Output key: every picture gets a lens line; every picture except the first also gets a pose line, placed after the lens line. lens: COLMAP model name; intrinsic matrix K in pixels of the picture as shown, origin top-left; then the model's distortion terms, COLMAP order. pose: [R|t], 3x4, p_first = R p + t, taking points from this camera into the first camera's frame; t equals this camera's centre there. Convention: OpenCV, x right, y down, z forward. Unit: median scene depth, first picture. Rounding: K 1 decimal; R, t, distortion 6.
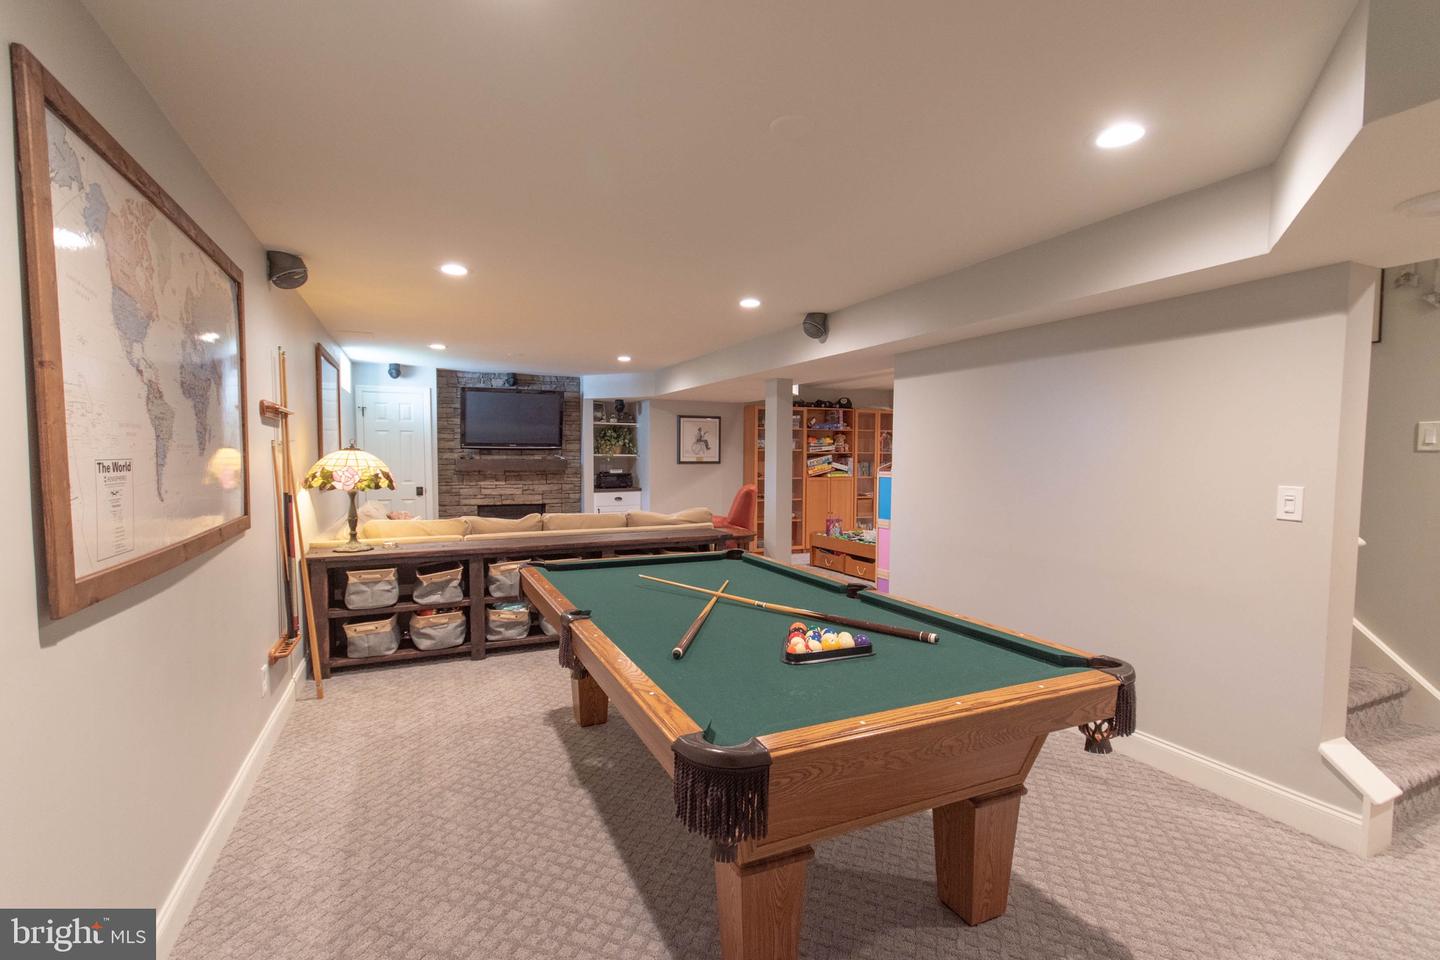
lens RADIAL K [[641.3, 0, 722.3], [0, 641.3, 486.8], [0, 0, 1]] dist [-0.003662, -0.000232]
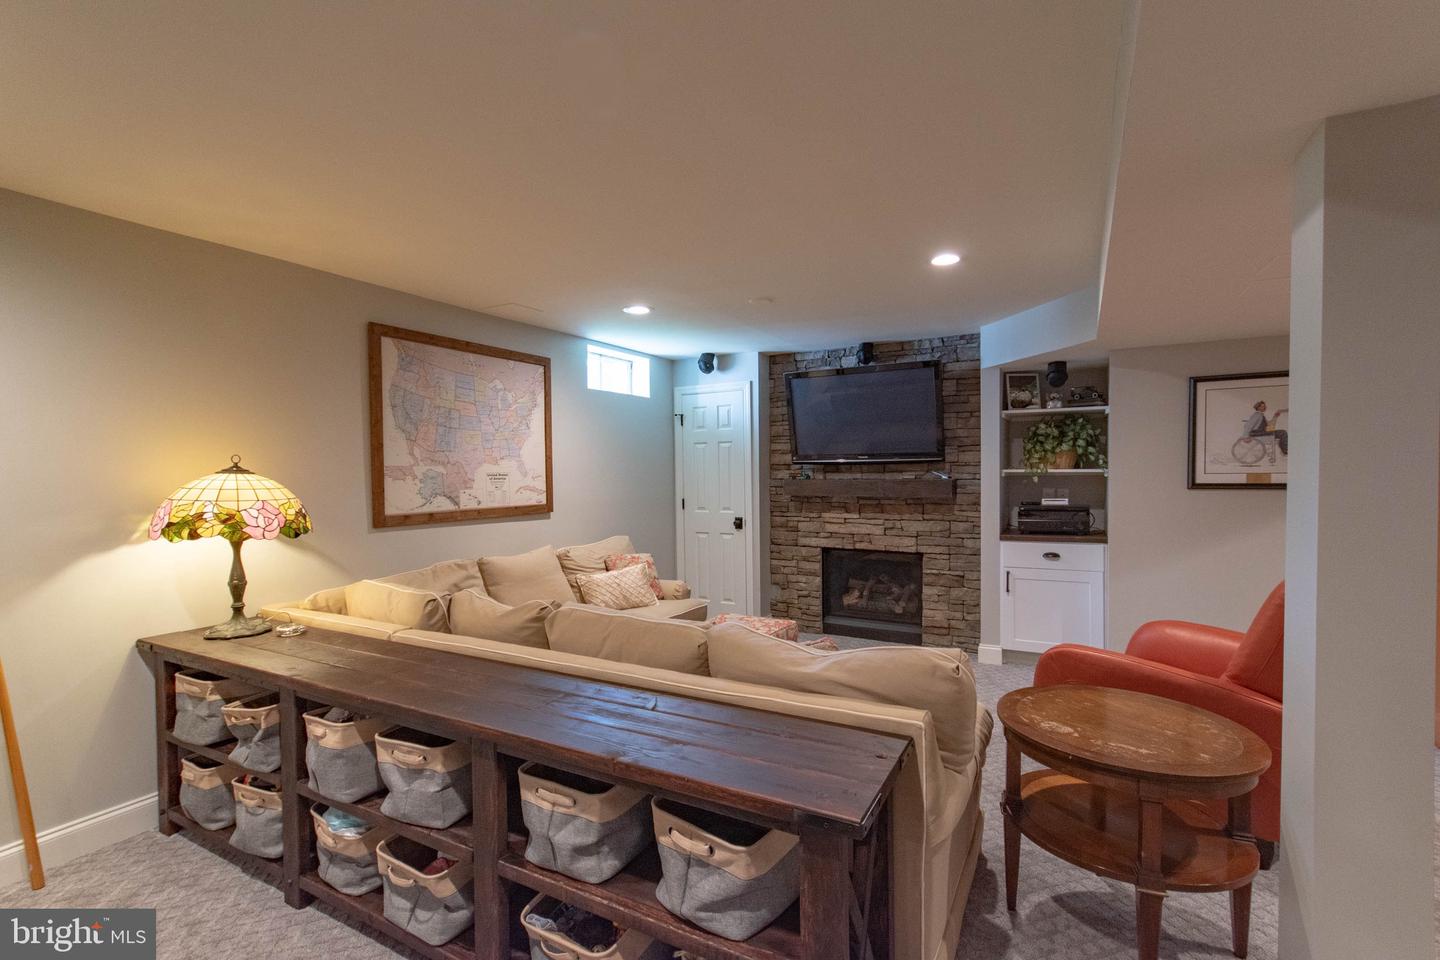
lens RADIAL K [[641.3, 0, 720.3], [0, 641.3, 483.8], [0, 0, 1]] dist [-0.003662, -0.000232]
pose [[0.595623, 0.004796, -0.803250, 0.092831], [-0.029470, 0.999439, -0.015885, -0.023564], [0.802724, 0.033133, 0.595430, 0.496525]]
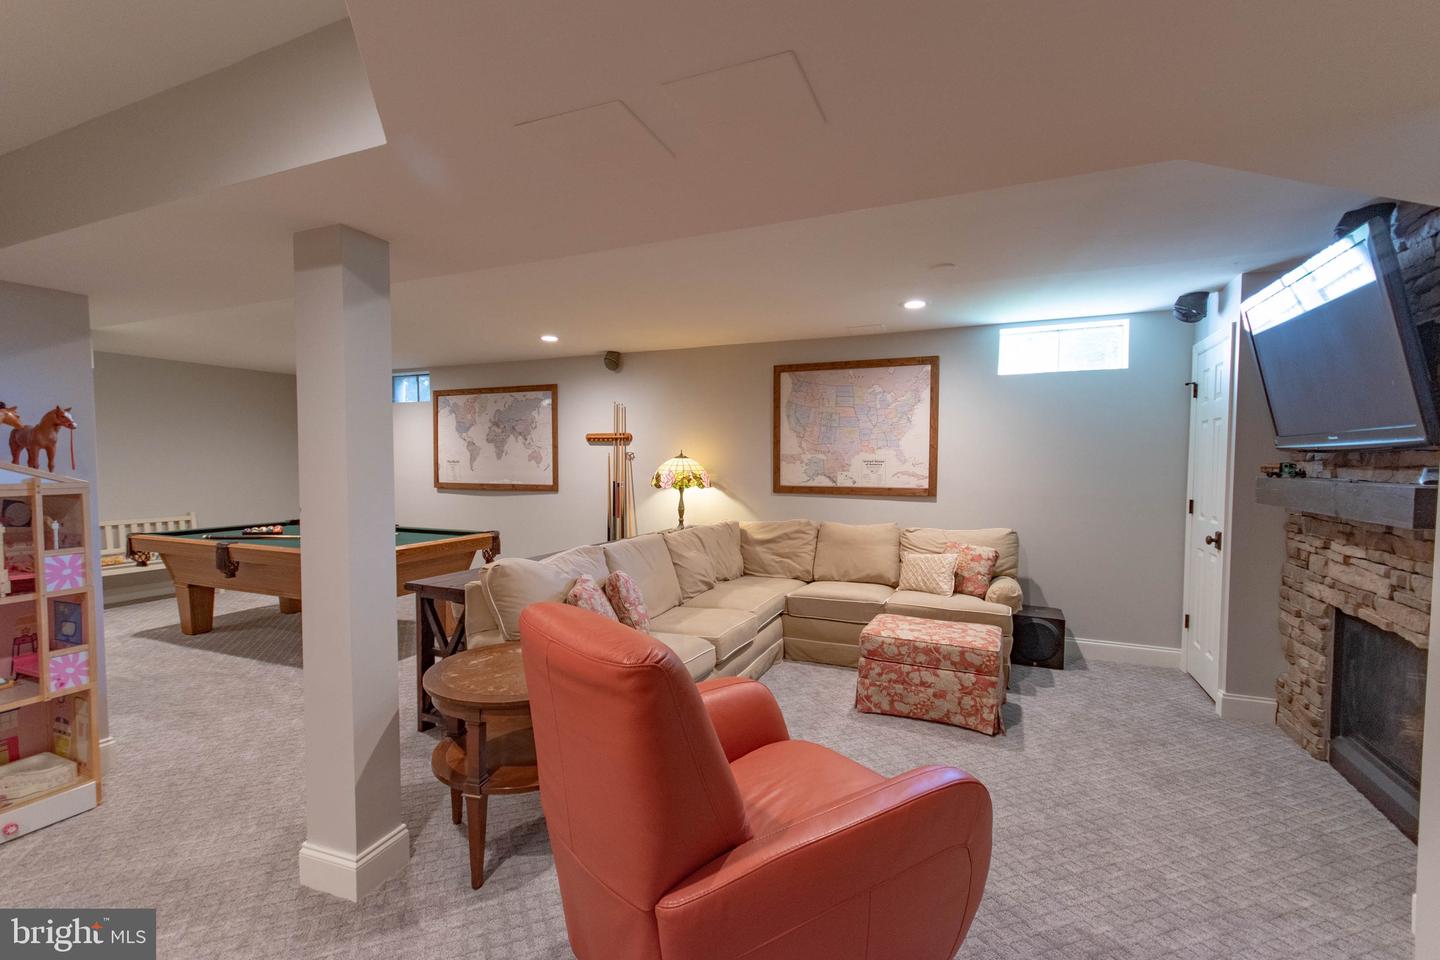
lens RADIAL K [[641.3, 0, 724.4], [0, 641.3, 485.5], [0, 0, 1]] dist [-0.003662, -0.000232]
pose [[-0.740497, 0.019417, -0.671779, 0.117156], [-0.043620, 0.996086, 0.076872, -0.050531], [0.670643, 0.086226, -0.736752, 0.999711]]
